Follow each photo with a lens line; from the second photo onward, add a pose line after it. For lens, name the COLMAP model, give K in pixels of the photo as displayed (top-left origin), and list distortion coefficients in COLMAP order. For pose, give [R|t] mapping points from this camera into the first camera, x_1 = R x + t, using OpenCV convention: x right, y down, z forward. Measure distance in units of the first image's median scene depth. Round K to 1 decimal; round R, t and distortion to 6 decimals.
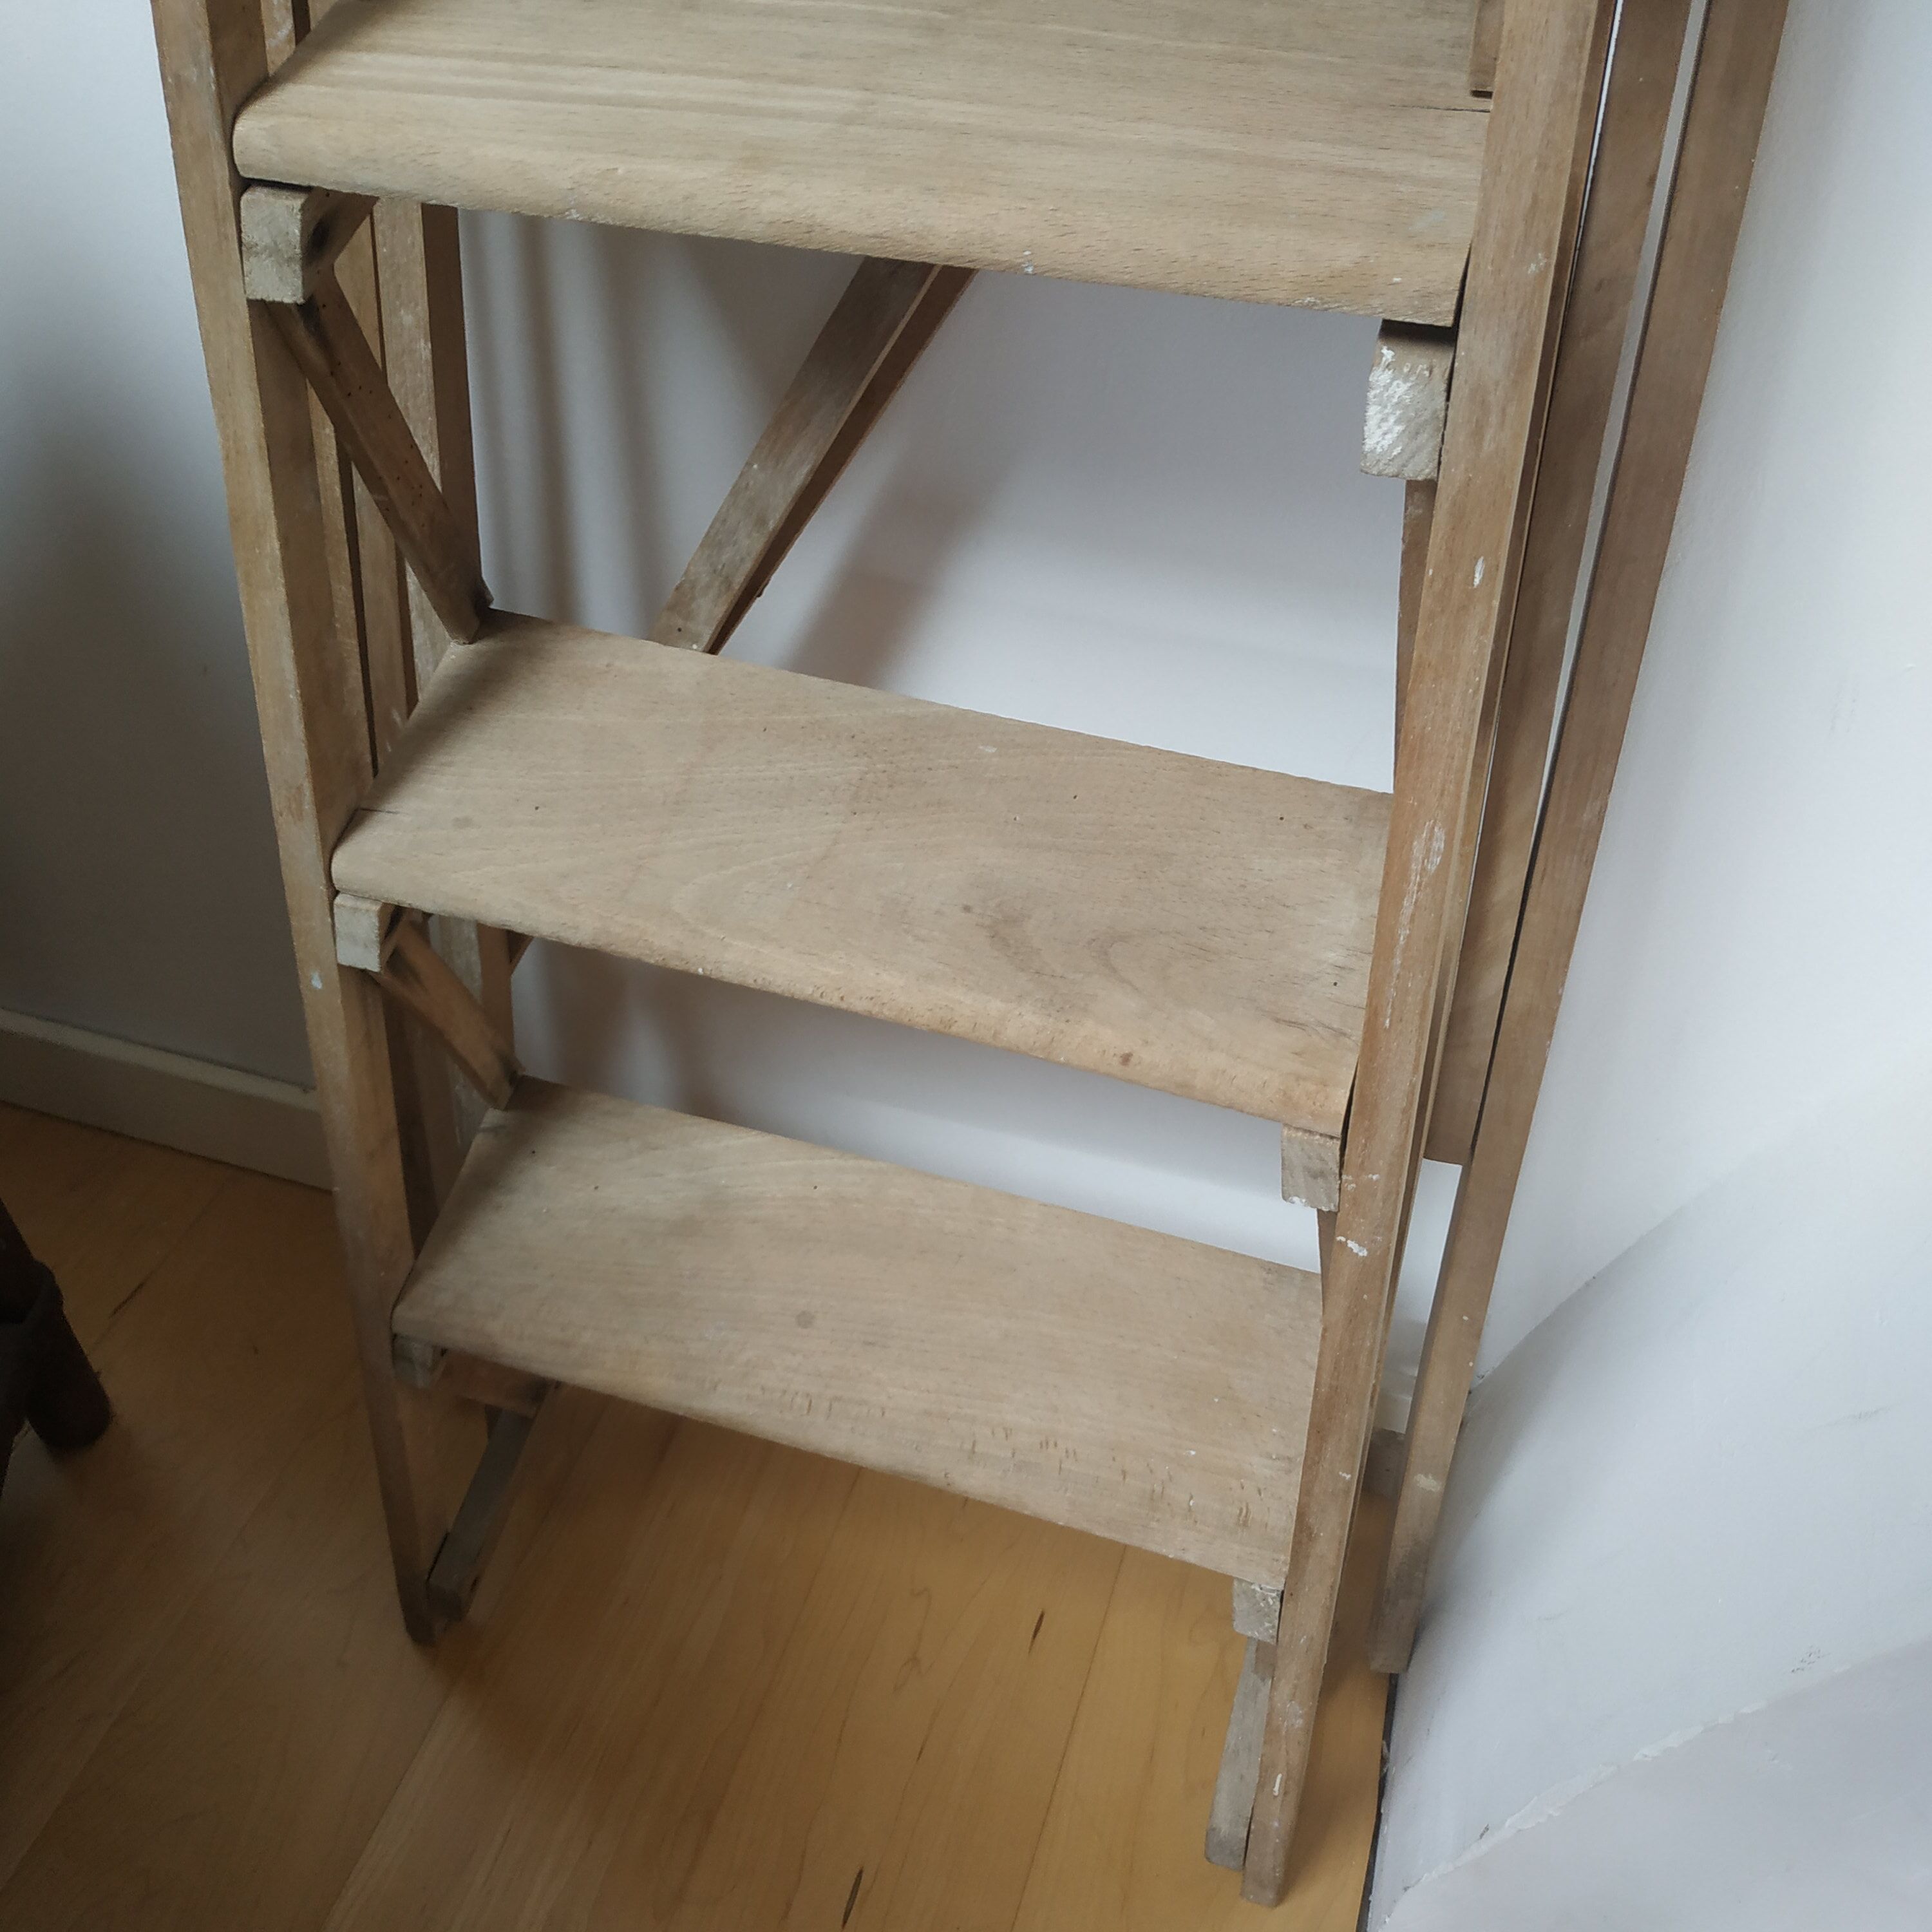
lens RADIAL K [[1935.1, 0, 956.9], [0, 1935.1, 971.3], [0, 0, 1]] dist [0.097403, -0.208407]
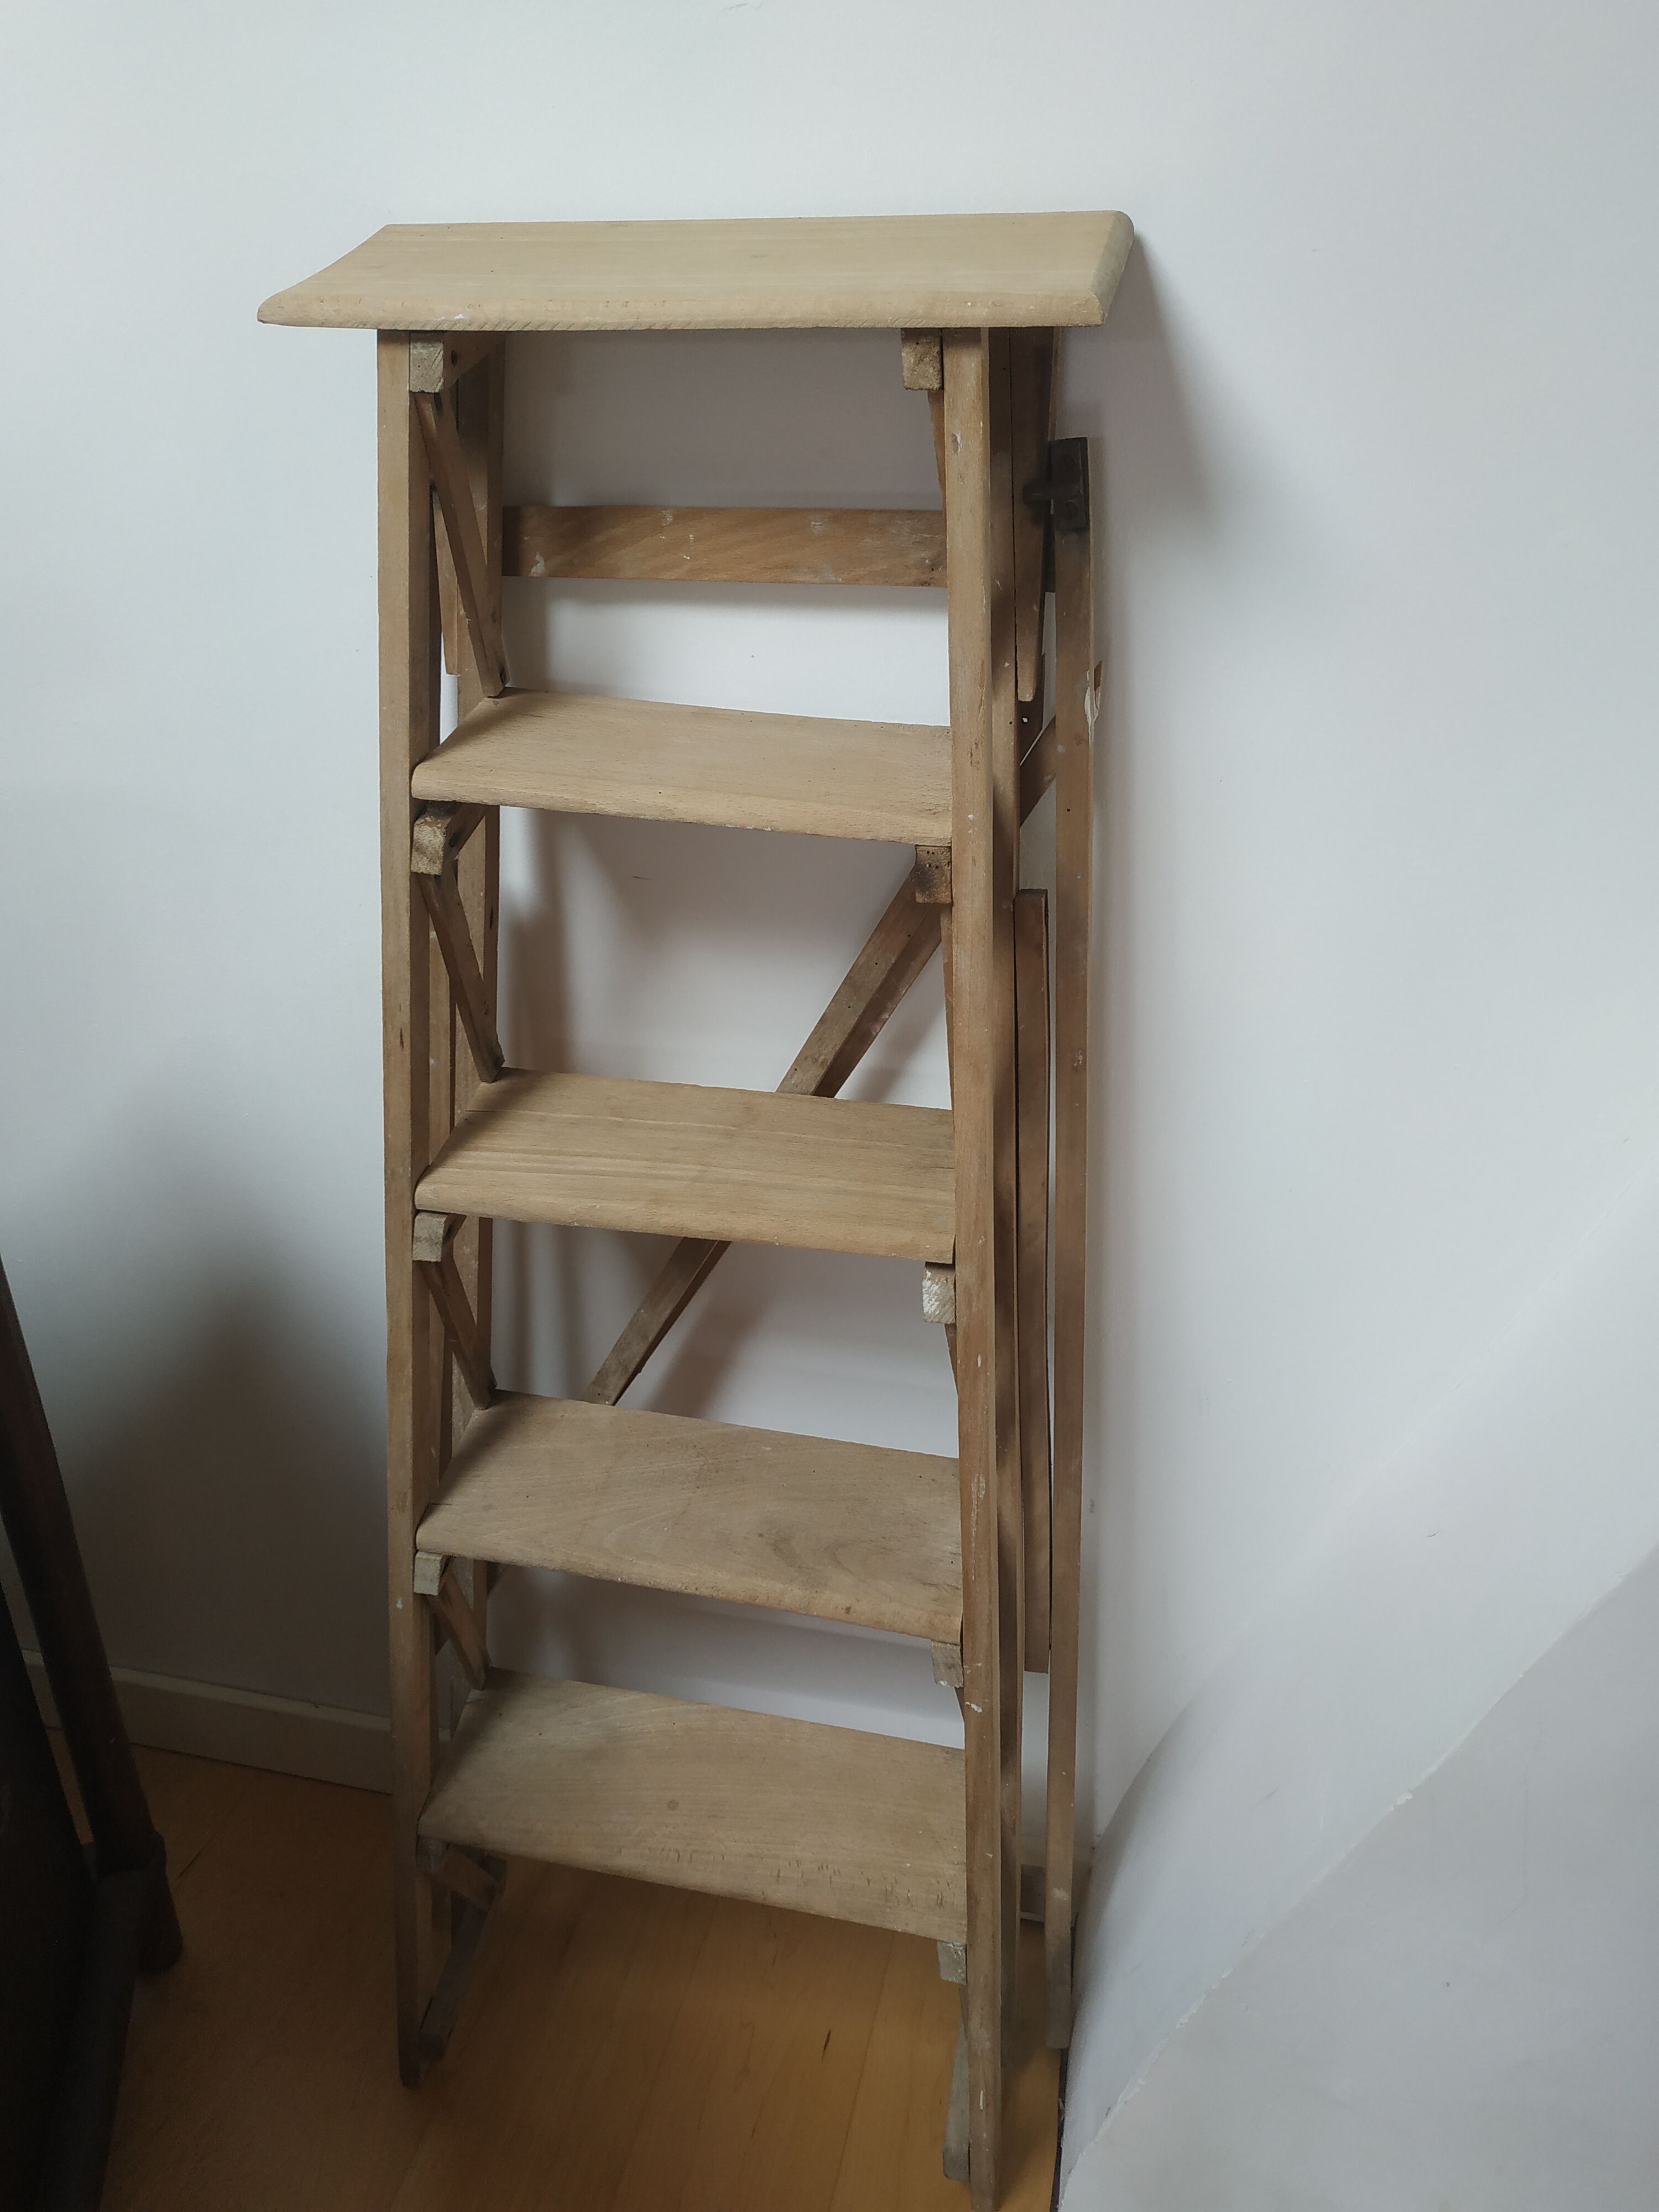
lens RADIAL K [[1654.4, 0, 829.5], [0, 1654.4, 1106.0], [0, 0, 1]] dist [0.101697, -0.260527]
pose [[0.996433, -0.044570, 0.071655, -0.024500], [0.064310, 0.950868, -0.302845, 0.063321], [-0.054637, 0.306373, 0.950342, -0.657910]]
